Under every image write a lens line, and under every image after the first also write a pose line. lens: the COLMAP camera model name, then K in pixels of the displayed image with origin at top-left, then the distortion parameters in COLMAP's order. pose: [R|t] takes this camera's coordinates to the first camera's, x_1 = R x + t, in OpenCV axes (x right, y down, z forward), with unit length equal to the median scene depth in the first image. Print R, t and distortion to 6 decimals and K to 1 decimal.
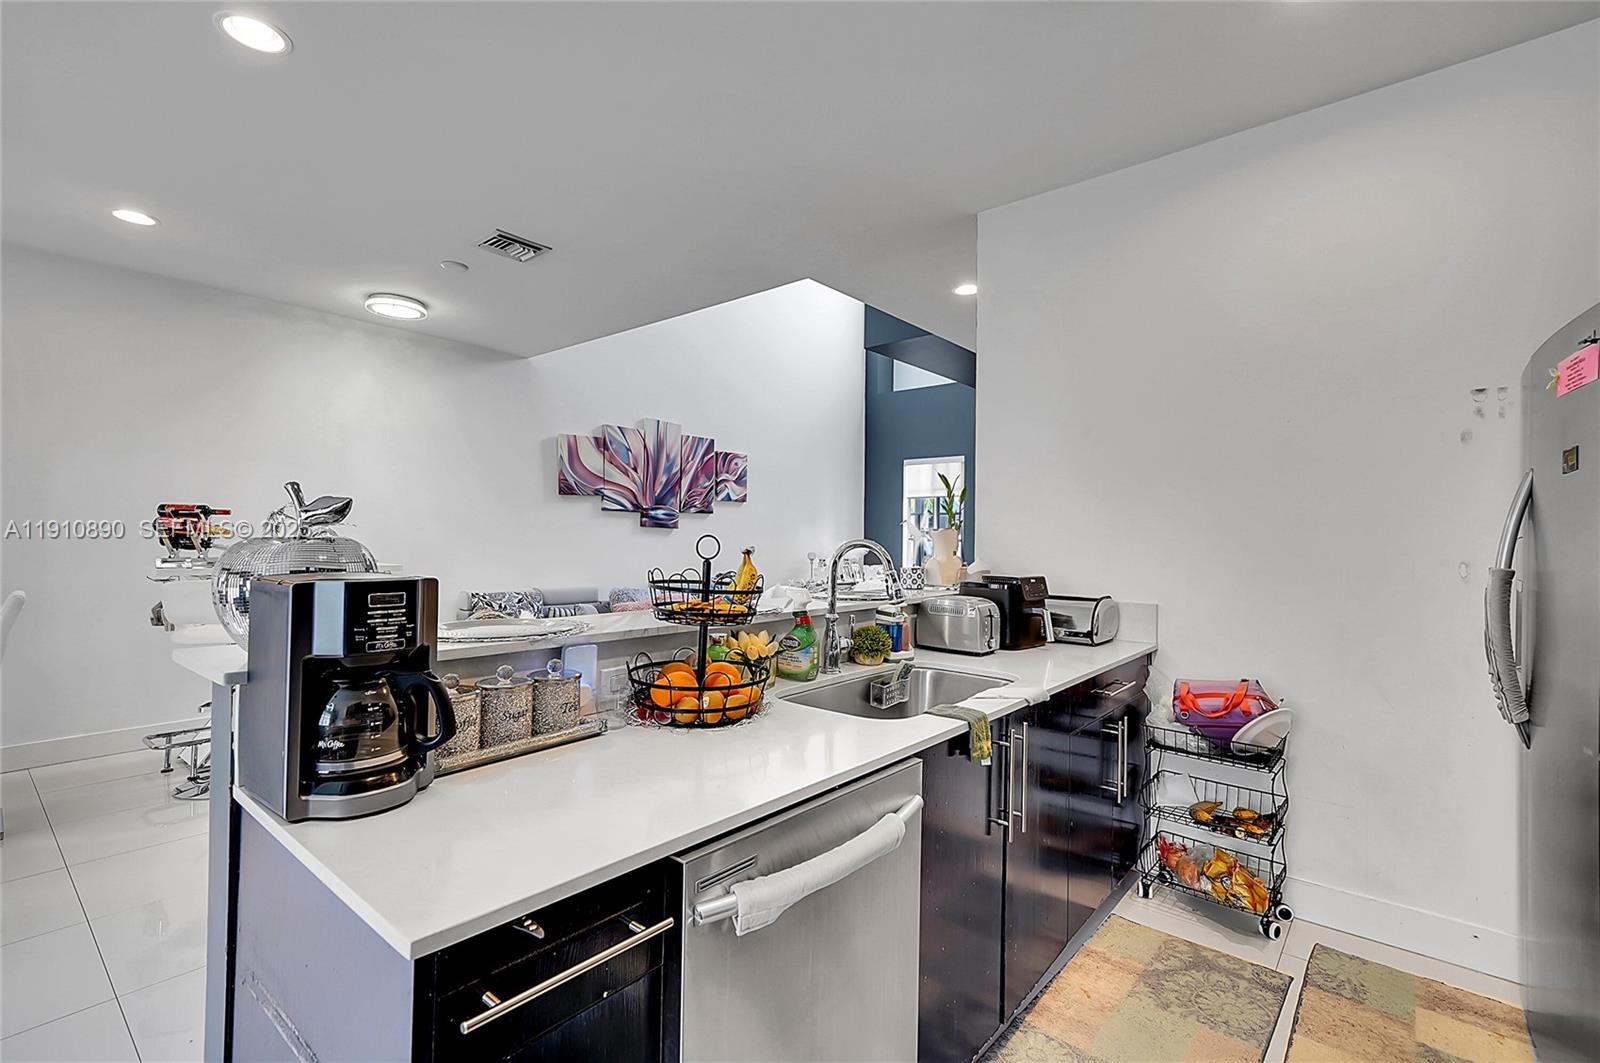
lens RADIAL K [[717.4, 0, 803.7], [0, 717.4, 524.9], [0, 0, 1]] dist [0.008248, 0.001184]
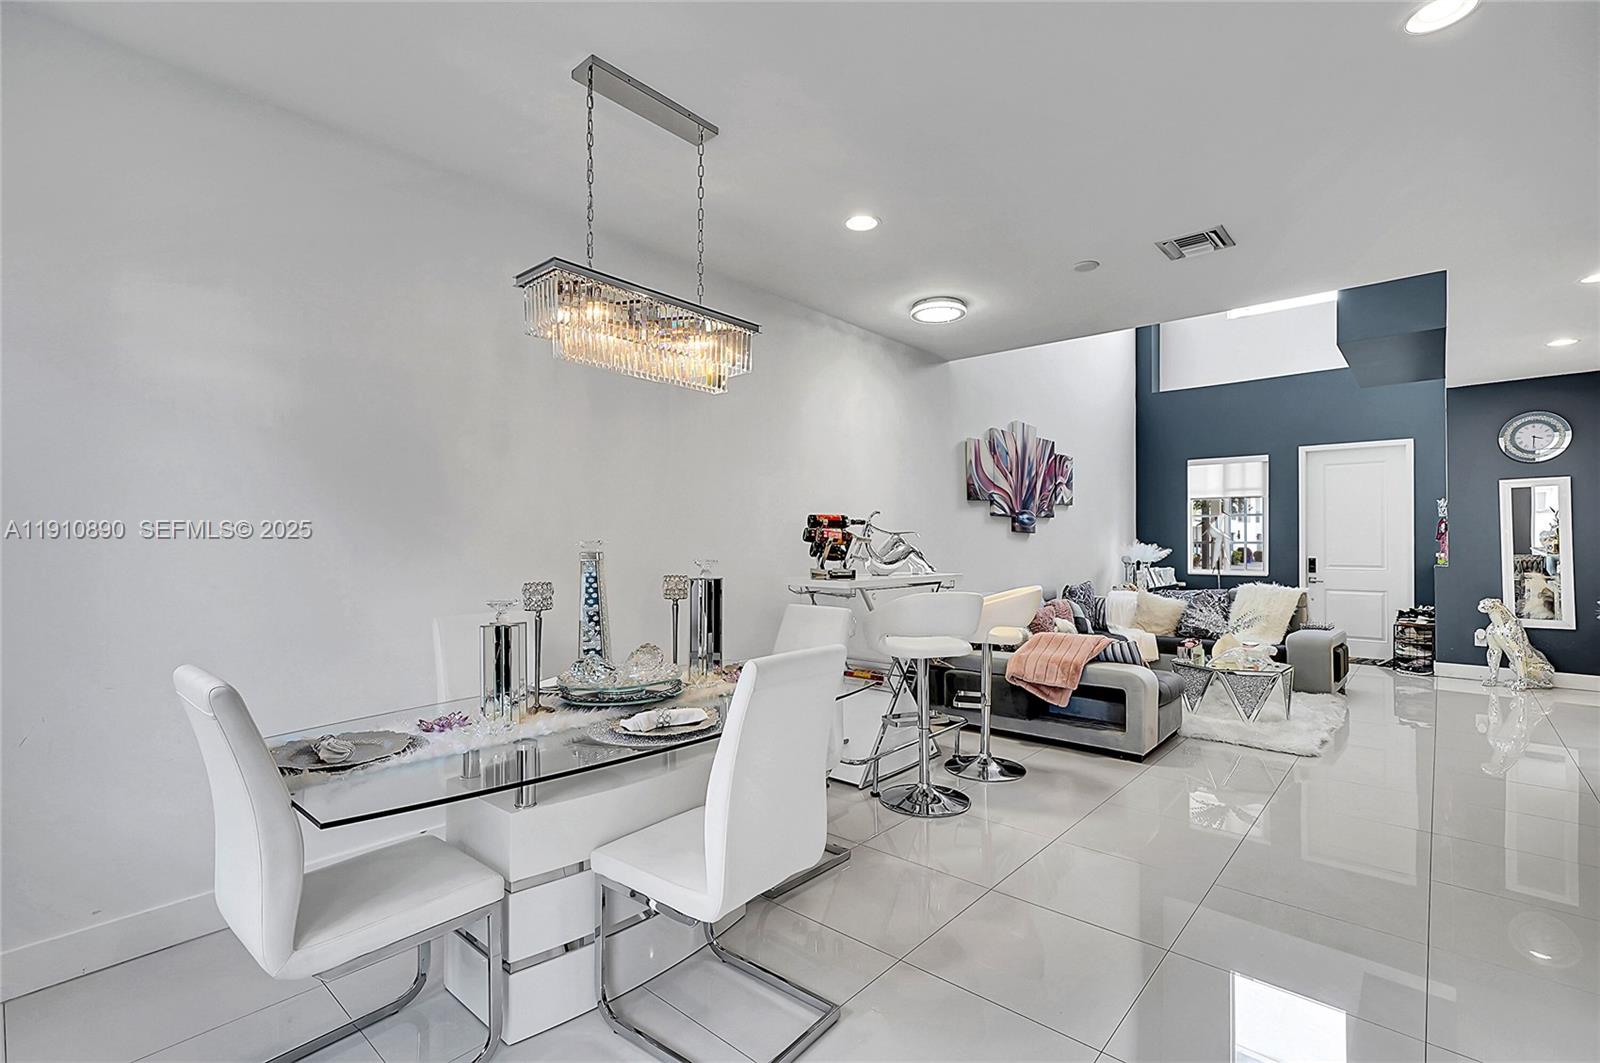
lens RADIAL K [[717.4, 0, 799.1], [0, 717.4, 545.1], [0, 0, 1]] dist [0.008248, 0.001184]
pose [[0.999487, -0.011257, -0.029974, -0.480632], [0.011870, 0.999722, 0.020366, -0.002959], [0.029736, -0.020711, 0.999343, 0.016634]]
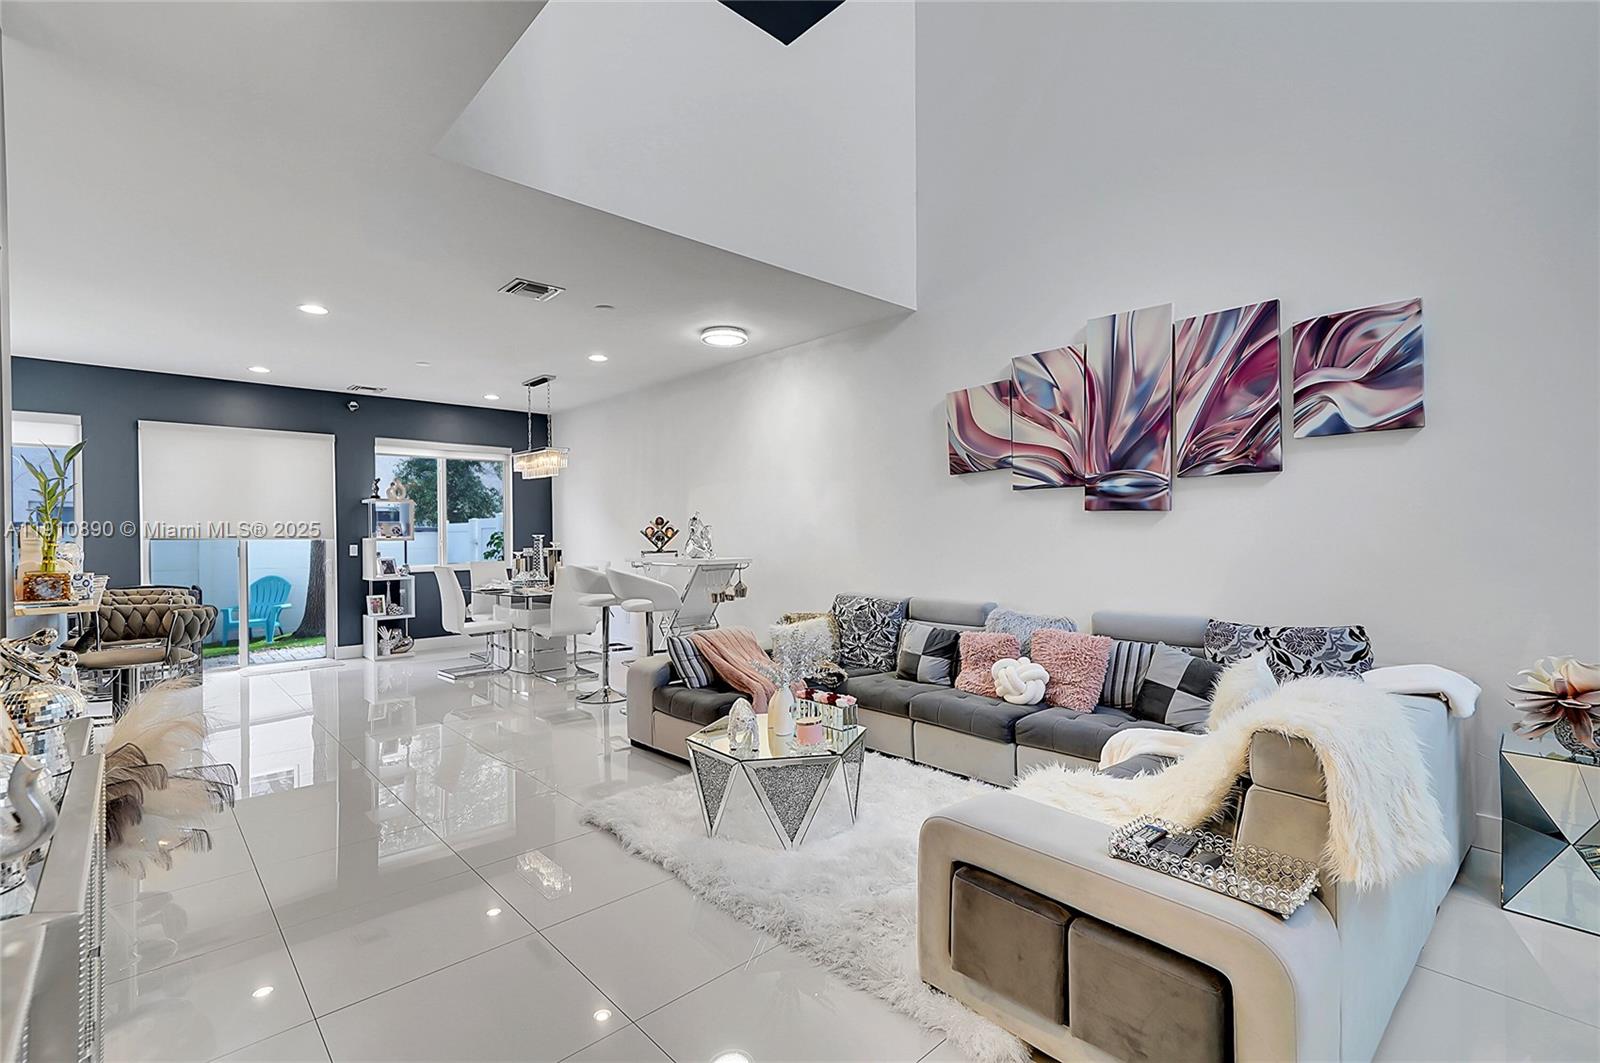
lens RADIAL K [[717.4, 0, 803.7], [0, 717.4, 533.3], [0, 0, 1]] dist [0.008248, 0.001184]
pose [[-0.117816, -0.012110, -0.992962, 0.369073], [0.027626, 0.999499, -0.015467, 0.022776], [0.992651, -0.029253, -0.117423, 0.828702]]
